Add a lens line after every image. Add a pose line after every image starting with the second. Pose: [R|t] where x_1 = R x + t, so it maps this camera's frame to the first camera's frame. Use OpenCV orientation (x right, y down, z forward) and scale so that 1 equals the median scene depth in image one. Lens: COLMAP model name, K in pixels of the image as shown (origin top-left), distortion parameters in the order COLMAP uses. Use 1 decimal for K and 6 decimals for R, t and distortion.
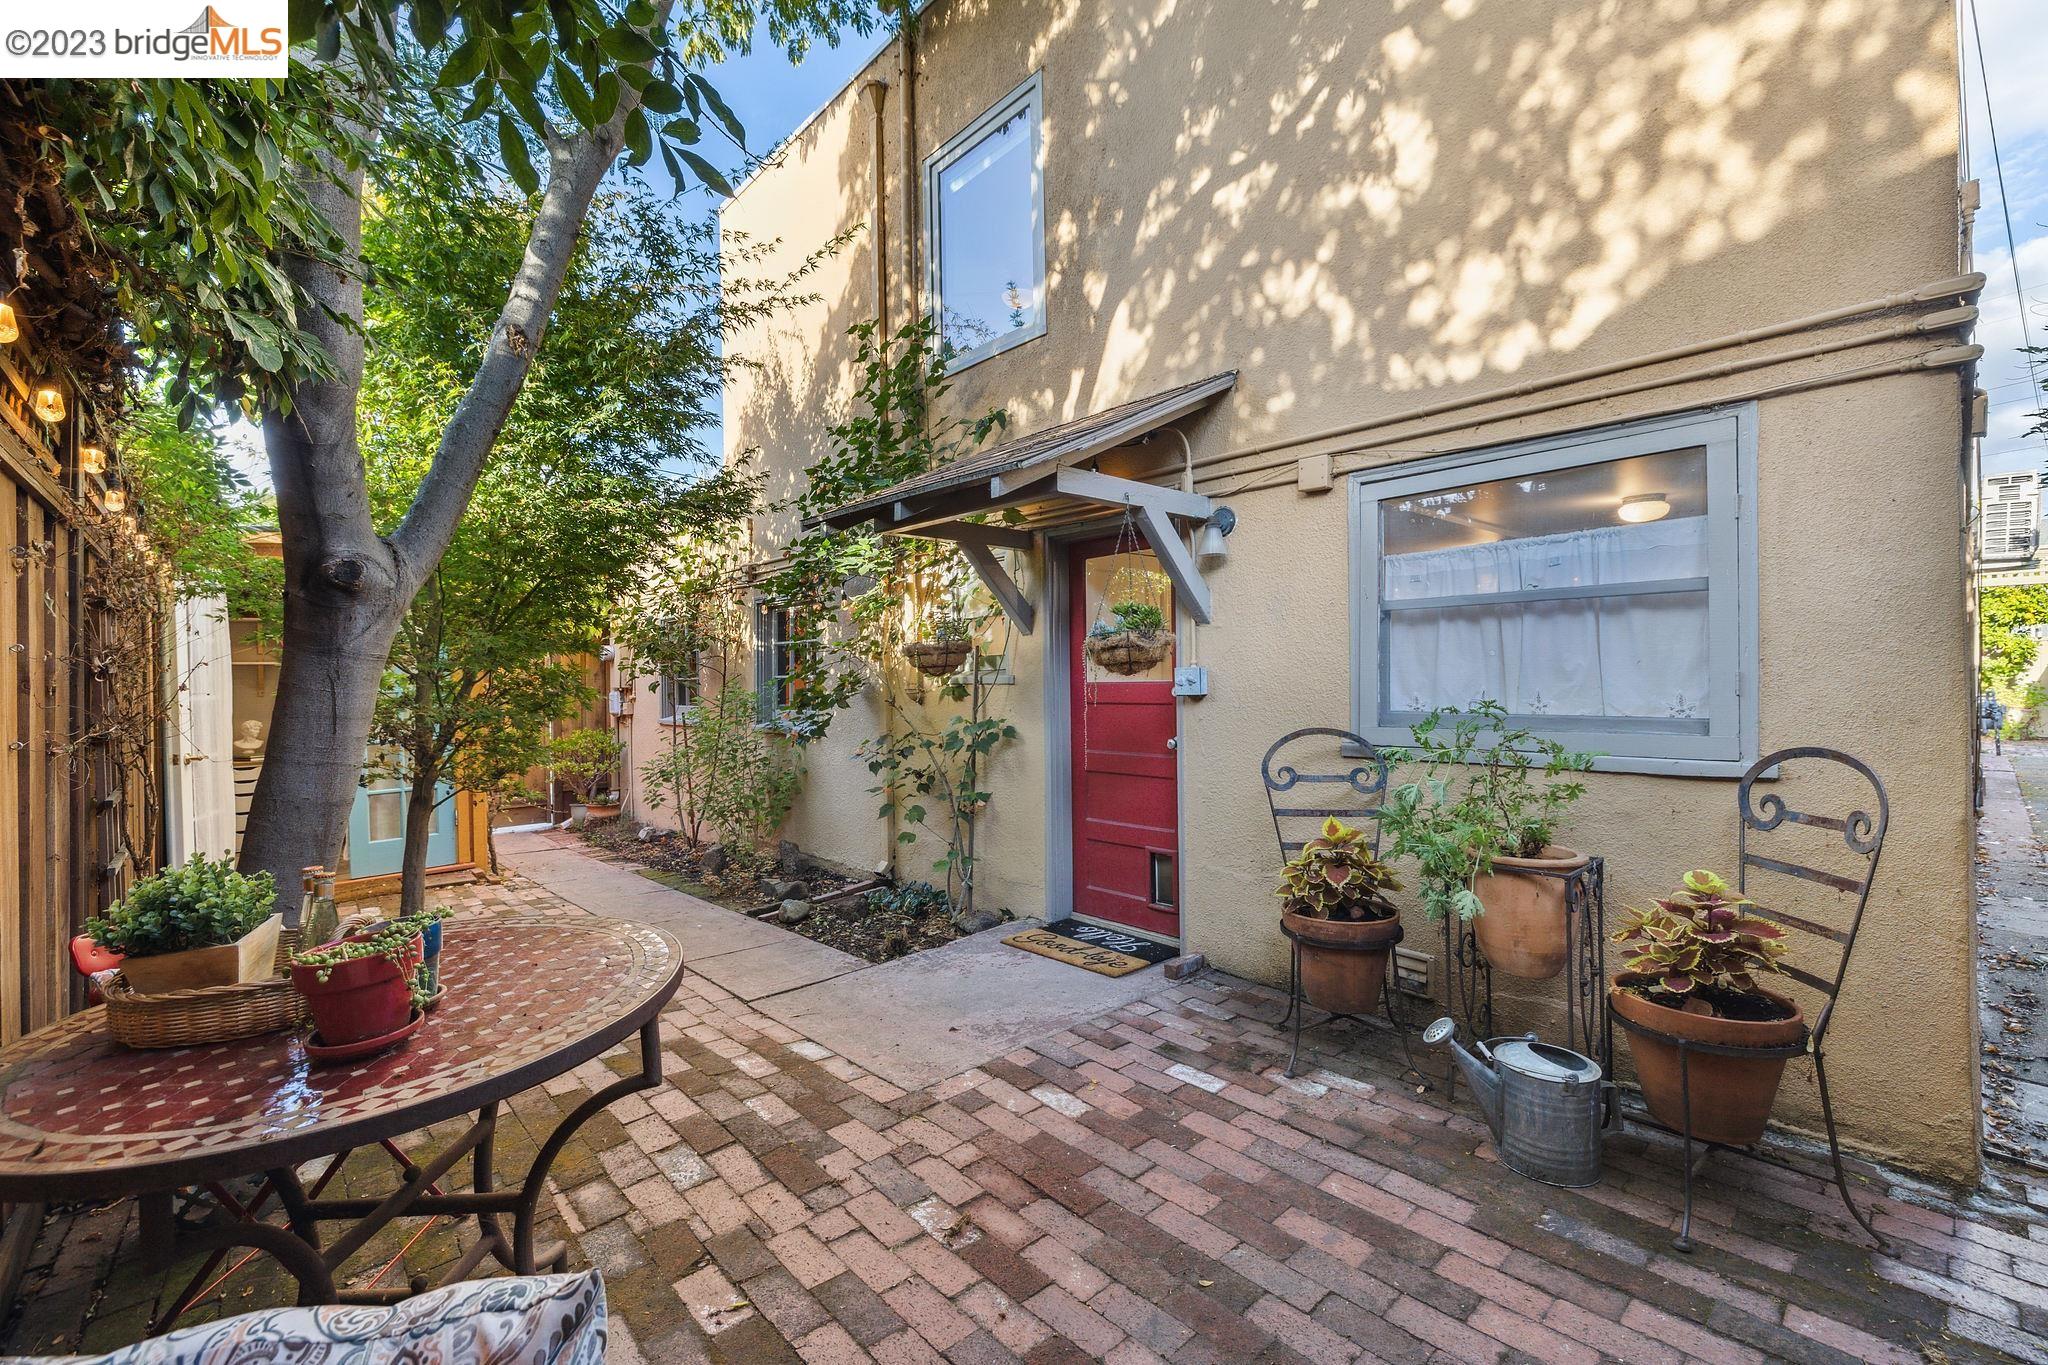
lens RADIAL K [[870.1, 0, 1025.2], [0, 870.1, 680.4], [0, 0, 1]] dist [-0.000040, -0.000082]
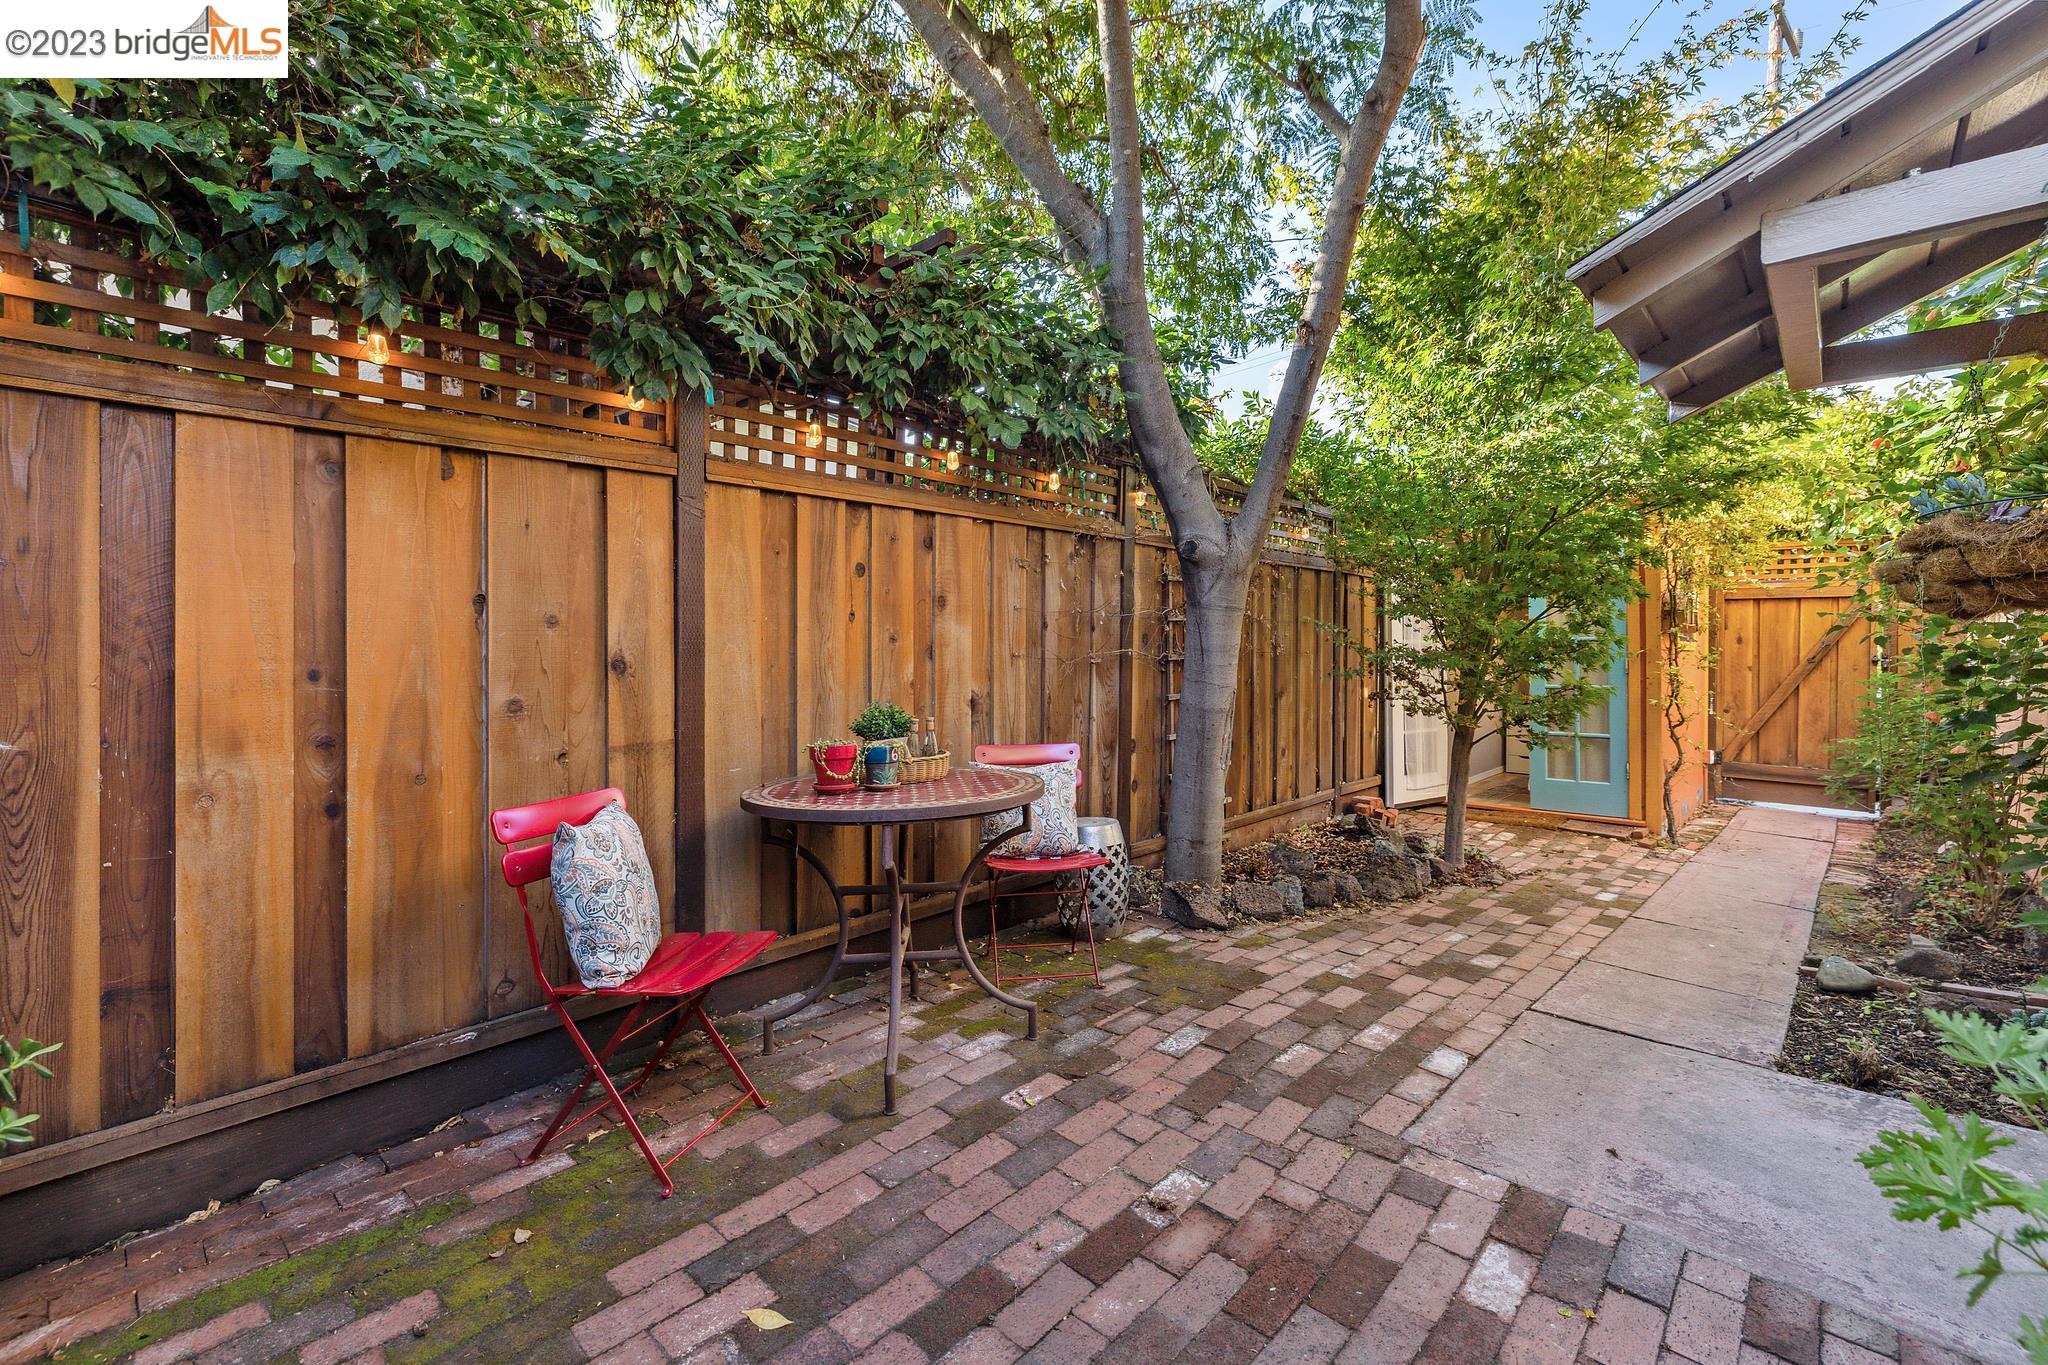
lens RADIAL K [[870.1, 0, 1026.6], [0, 870.1, 640.7], [0, 0, 1]] dist [-0.000040, -0.000082]
pose [[0.075912, 0.014698, -0.997006, 0.648940], [-0.007021, 0.999874, 0.014206, 0.003392], [0.997090, 0.005922, 0.076006, 0.599234]]
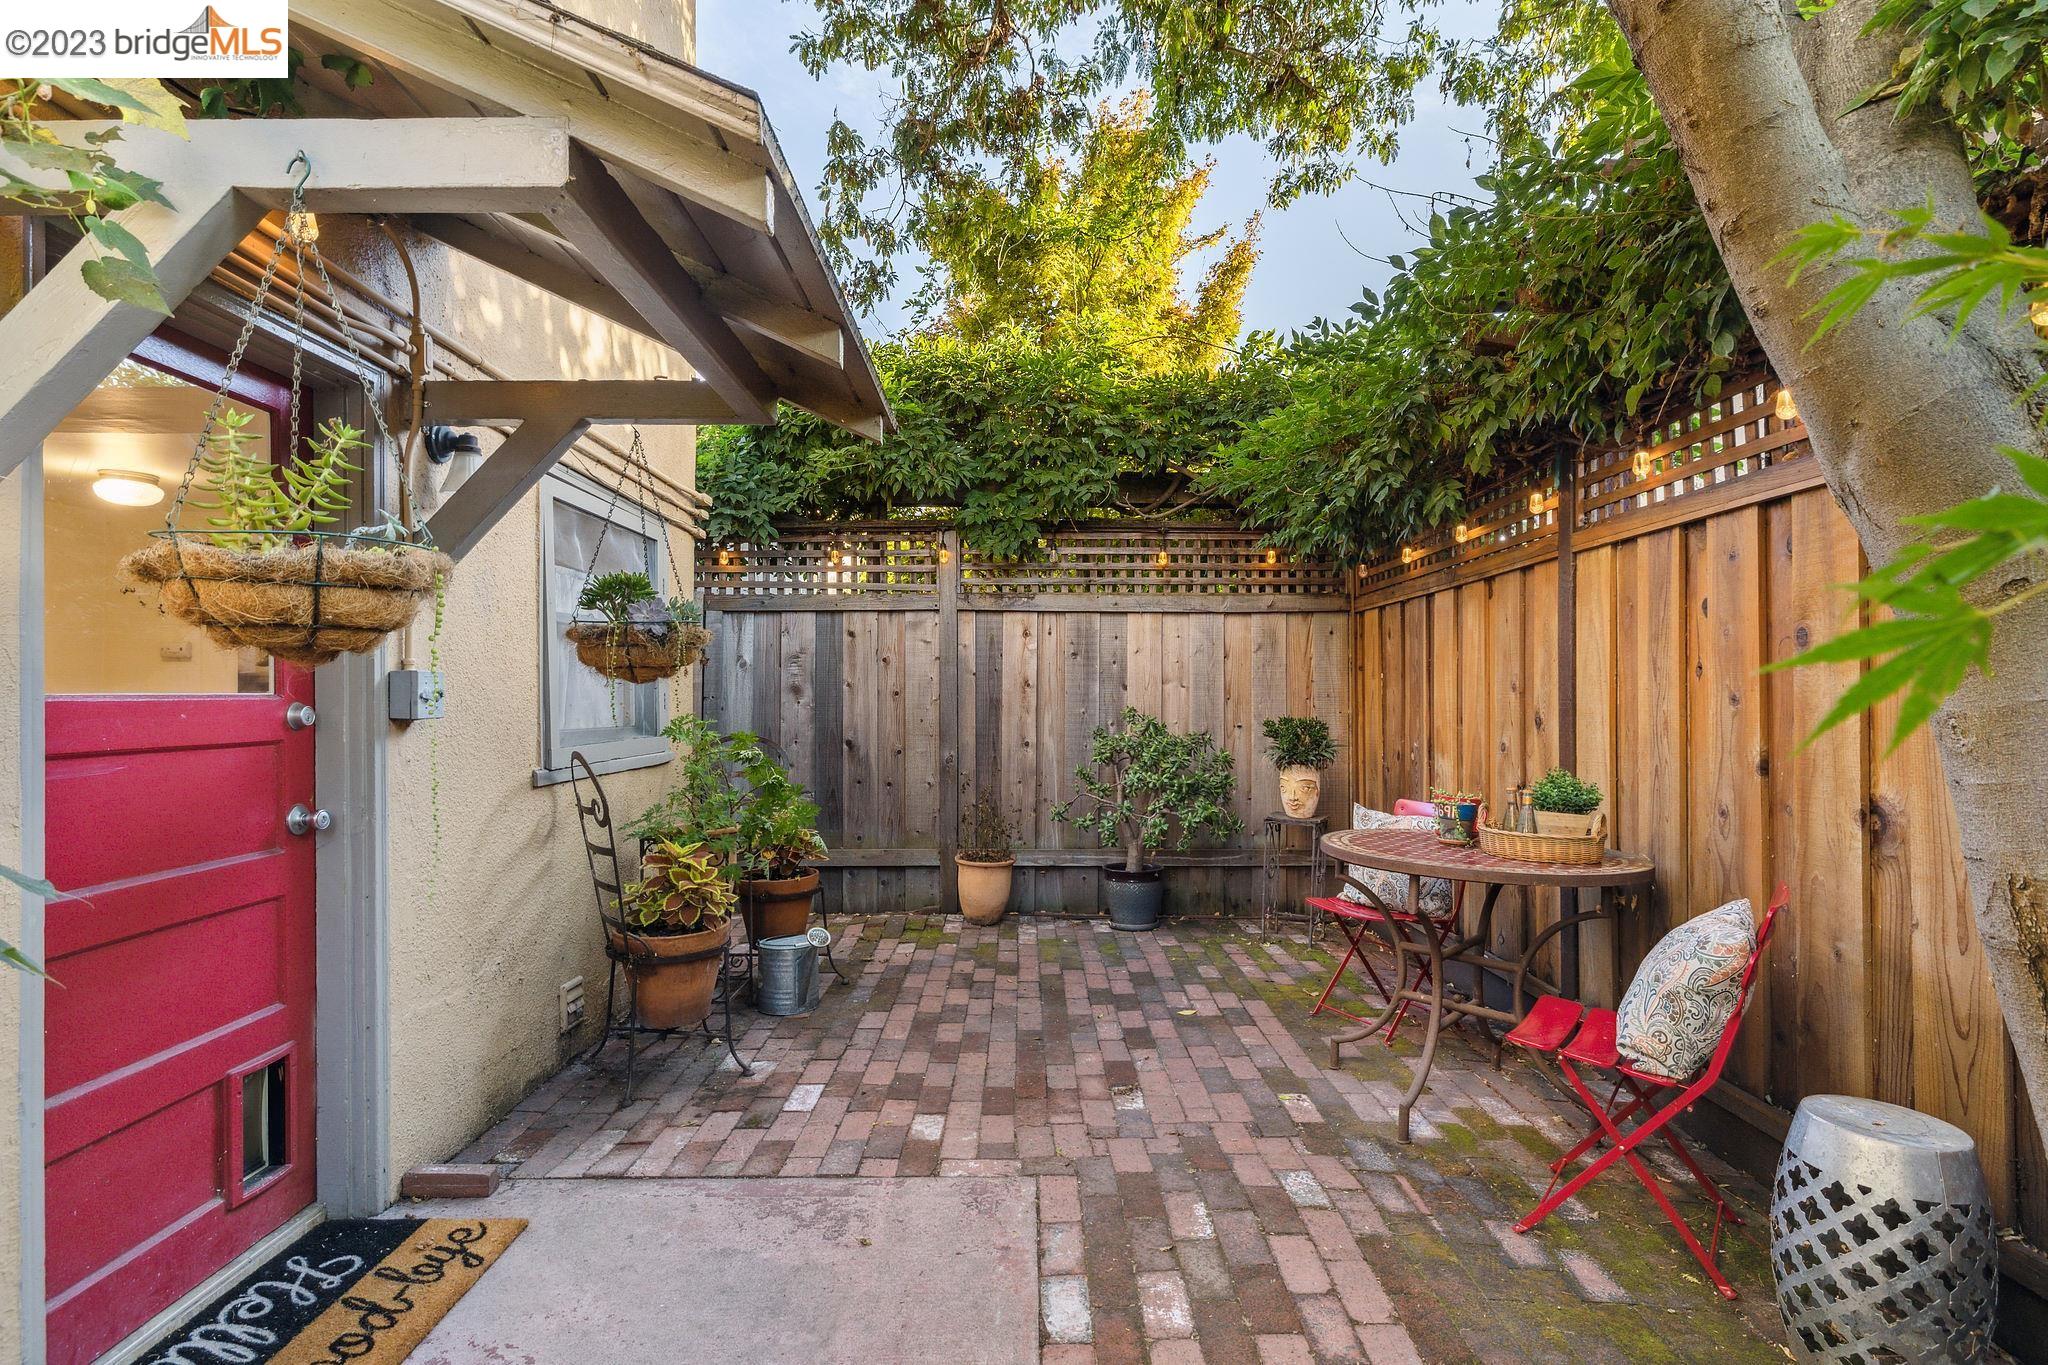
lens RADIAL K [[995.8, 0, 1020.2], [0, 995.8, 689.4], [0, 0, 1]] dist [-0.000217, -0.000001]
pose [[-0.736237, 0.022392, 0.676354, -0.794432], [0.014374, 0.999744, -0.017453, 0.017480], [-0.676571, -0.003127, -0.736370, 1.746331]]
